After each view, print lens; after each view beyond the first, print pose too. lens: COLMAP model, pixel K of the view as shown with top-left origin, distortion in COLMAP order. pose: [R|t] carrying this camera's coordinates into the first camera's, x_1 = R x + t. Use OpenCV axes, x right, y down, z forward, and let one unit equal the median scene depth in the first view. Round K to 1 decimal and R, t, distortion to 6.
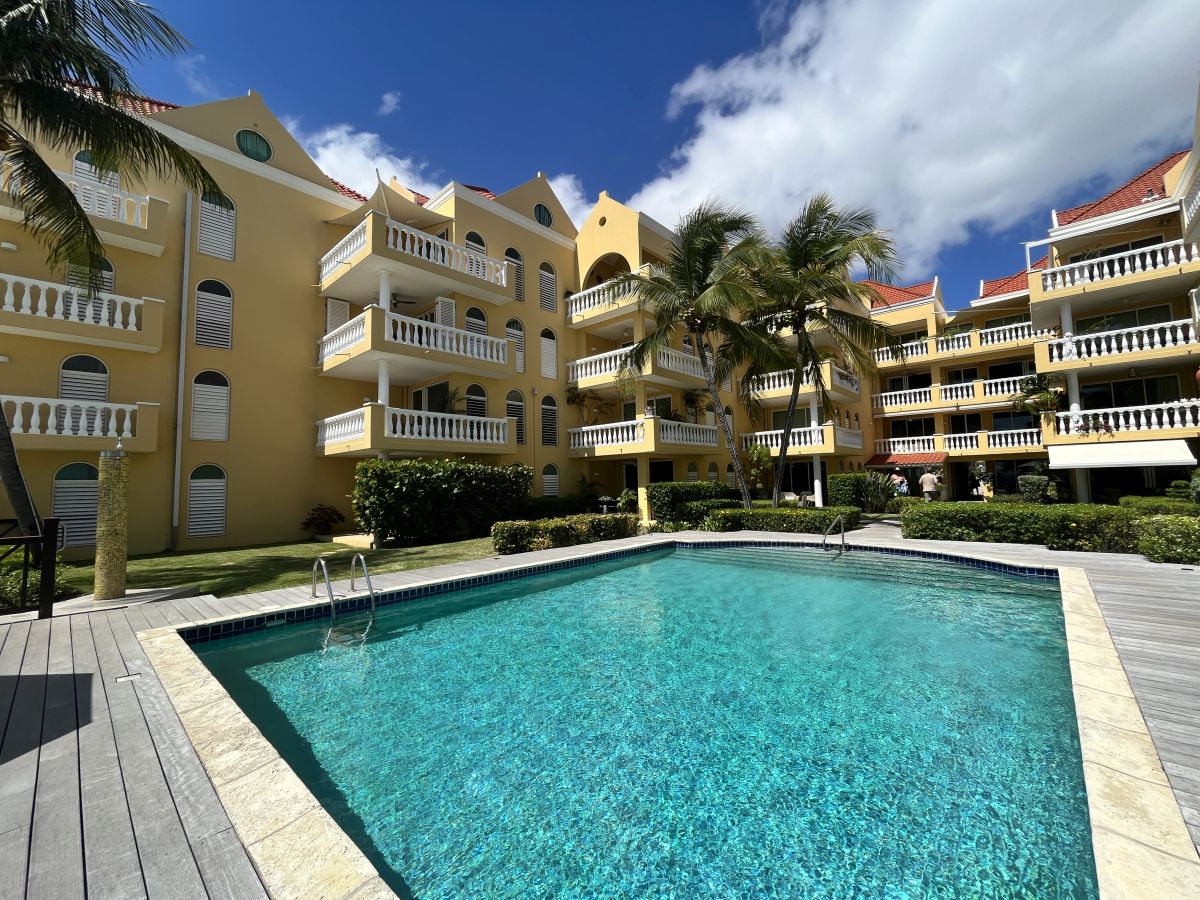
lens RADIAL K [[484.6, 0, 603.0], [0, 484.6, 447.1], [0, 0, 1]] dist [-0.002008, 0.000230]
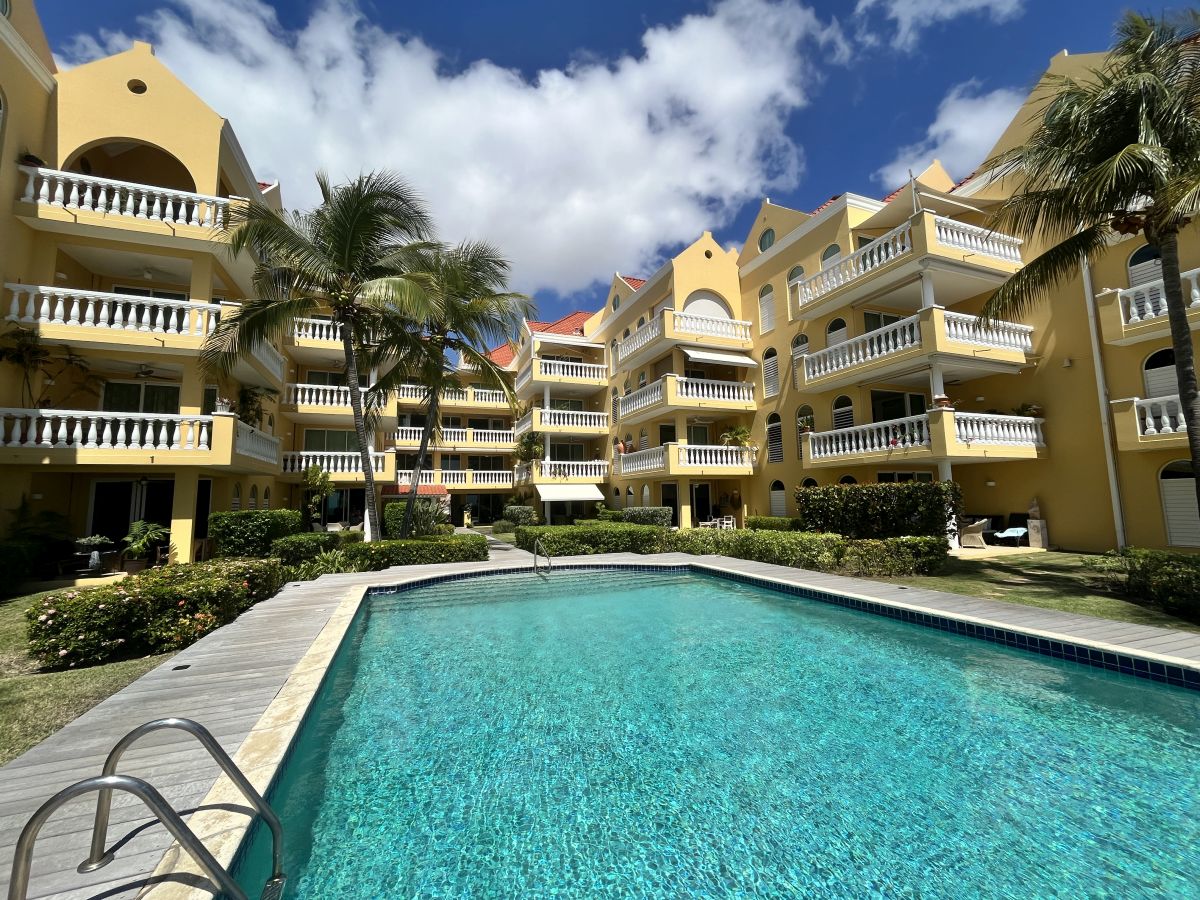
lens RADIAL K [[484.6, 0, 601.2], [0, 484.6, 444.7], [0, 0, 1]] dist [-0.002008, 0.000230]
pose [[0.457404, 0.119741, 0.881160, -0.211811], [-0.058313, 0.992799, -0.104642, 0.017083], [-0.887345, -0.003520, 0.461093, 0.181815]]
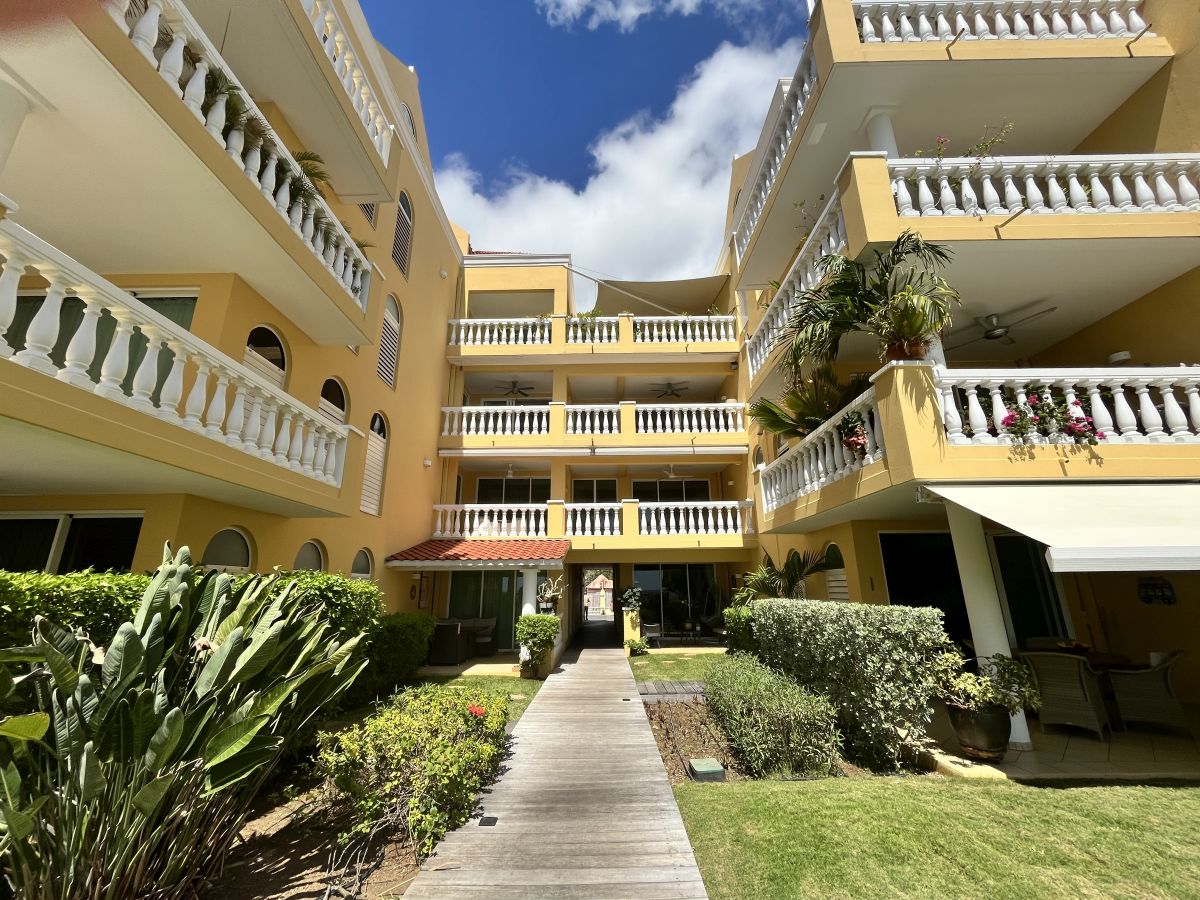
lens RADIAL K [[484.6, 0, 593.1], [0, 484.6, 449.9], [0, 0, 1]] dist [-0.002008, 0.000230]
pose [[0.753051, 0.200190, 0.626768, 0.590868], [-0.059066, 0.969312, -0.238631, 0.050143], [-0.655306, 0.142681, 0.741766, 0.883359]]
